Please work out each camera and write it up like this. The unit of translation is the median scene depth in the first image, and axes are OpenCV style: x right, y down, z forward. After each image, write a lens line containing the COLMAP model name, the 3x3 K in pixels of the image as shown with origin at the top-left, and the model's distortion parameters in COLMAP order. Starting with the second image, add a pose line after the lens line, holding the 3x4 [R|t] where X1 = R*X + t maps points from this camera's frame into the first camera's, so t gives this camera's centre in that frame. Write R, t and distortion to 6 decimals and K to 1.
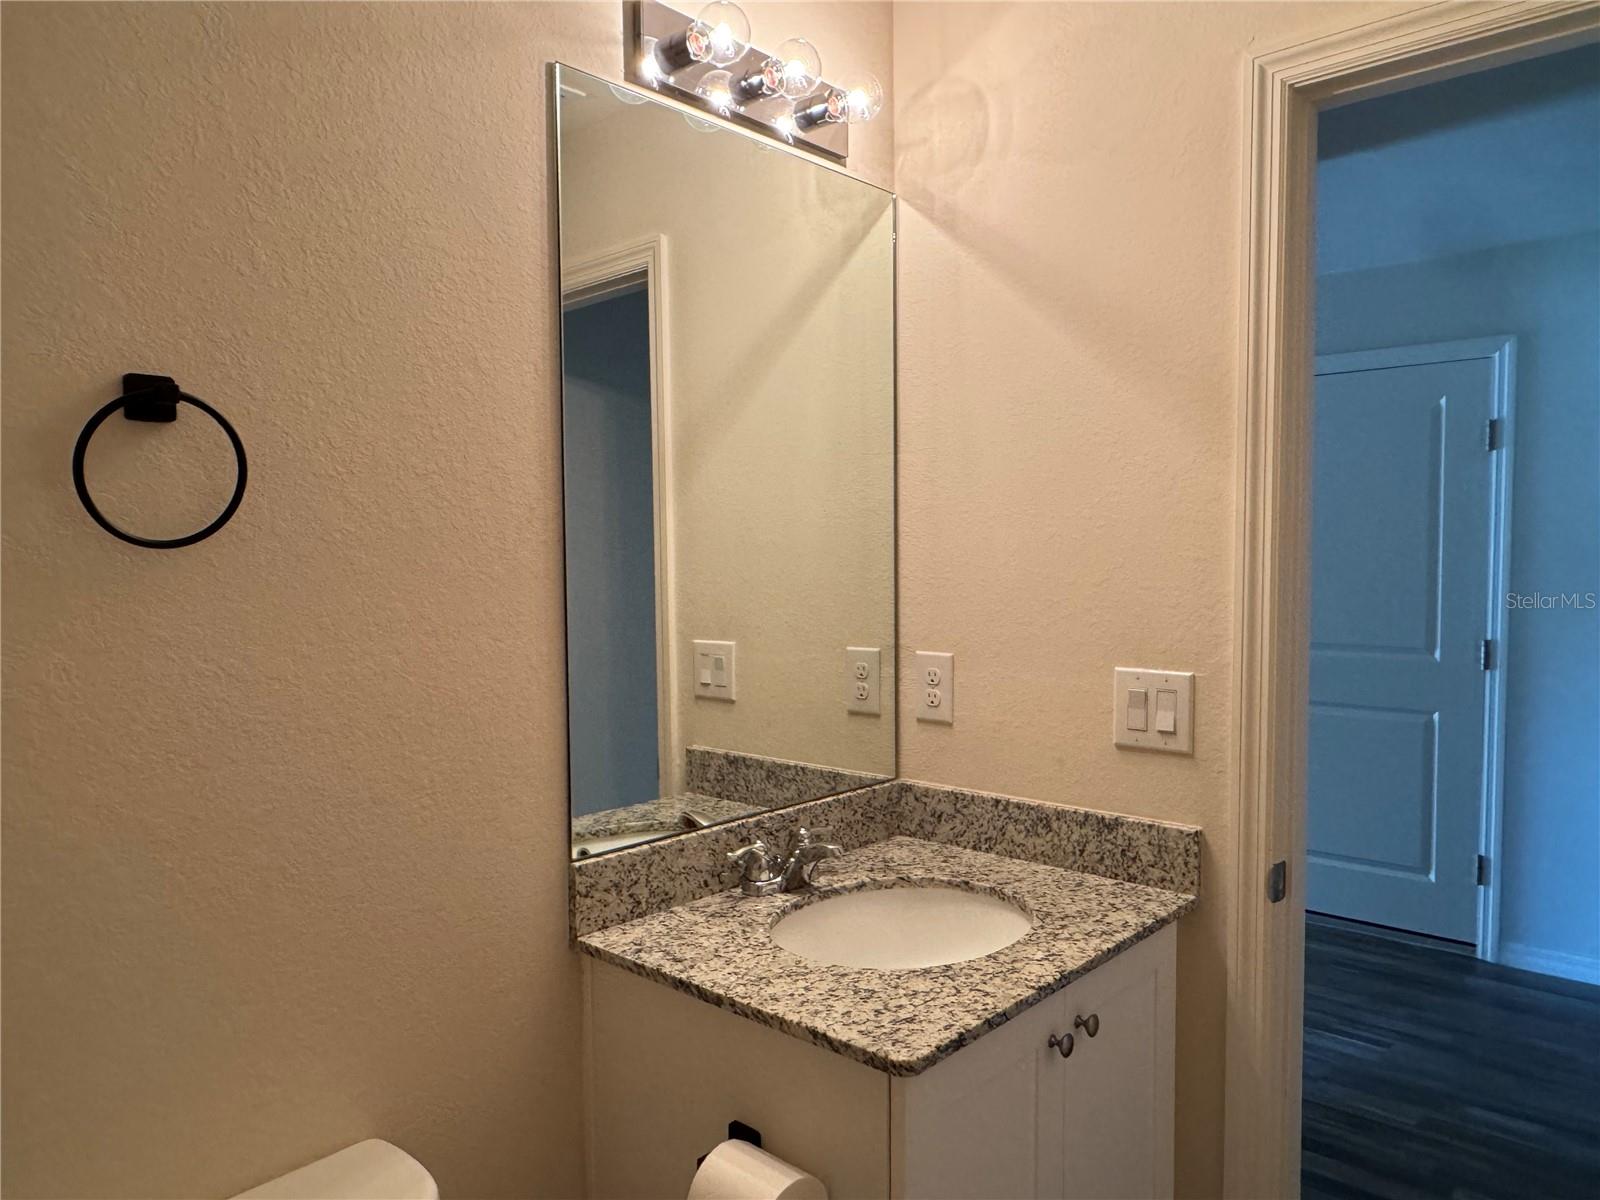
lens RADIAL K [[1111.9, 0, 800.0], [0, 1111.9, 600.0], [0, 0, 1]] dist [-0.004128, 0.001140]
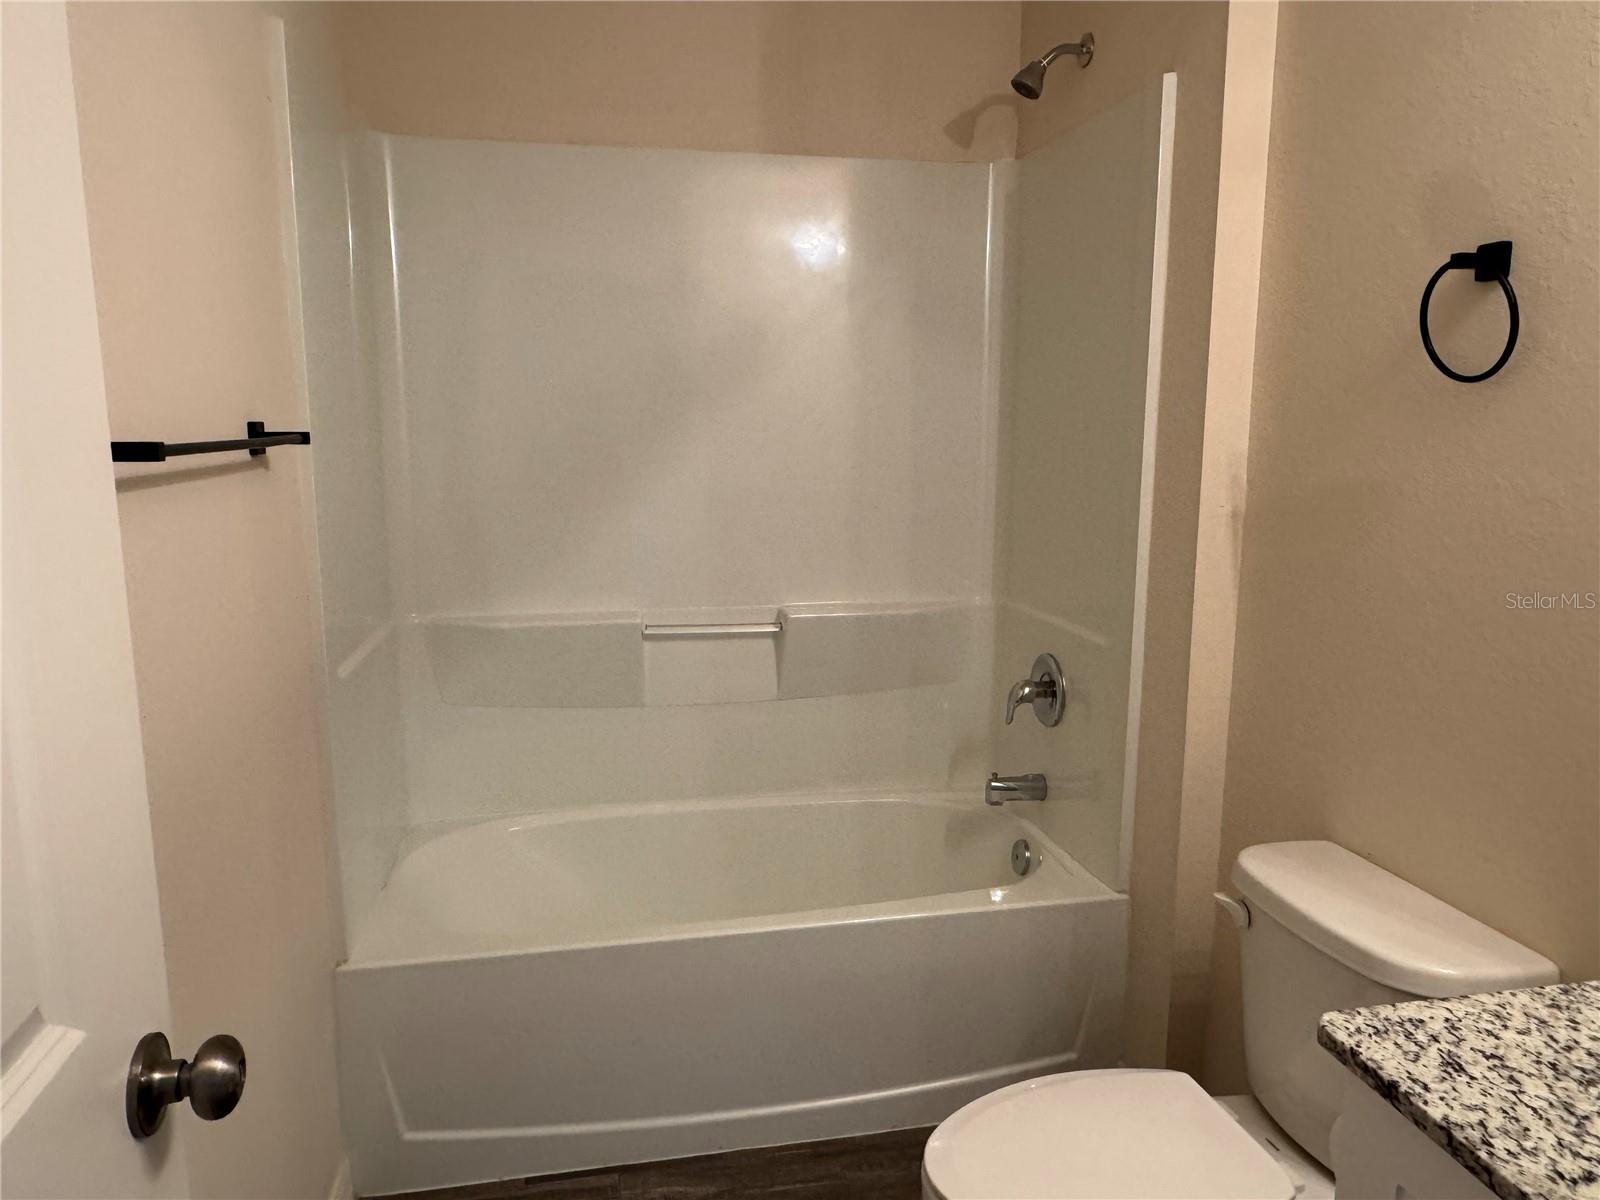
lens RADIAL K [[1111.9, 0, 800.0], [0, 1111.9, 600.0], [0, 0, 1]] dist [-0.004128, 0.001140]
pose [[-0.592681, 0.139670, -0.793235, 0.854300], [-0.039053, 0.978708, 0.201507, -0.027686], [0.804490, 0.150408, -0.574607, 1.037990]]
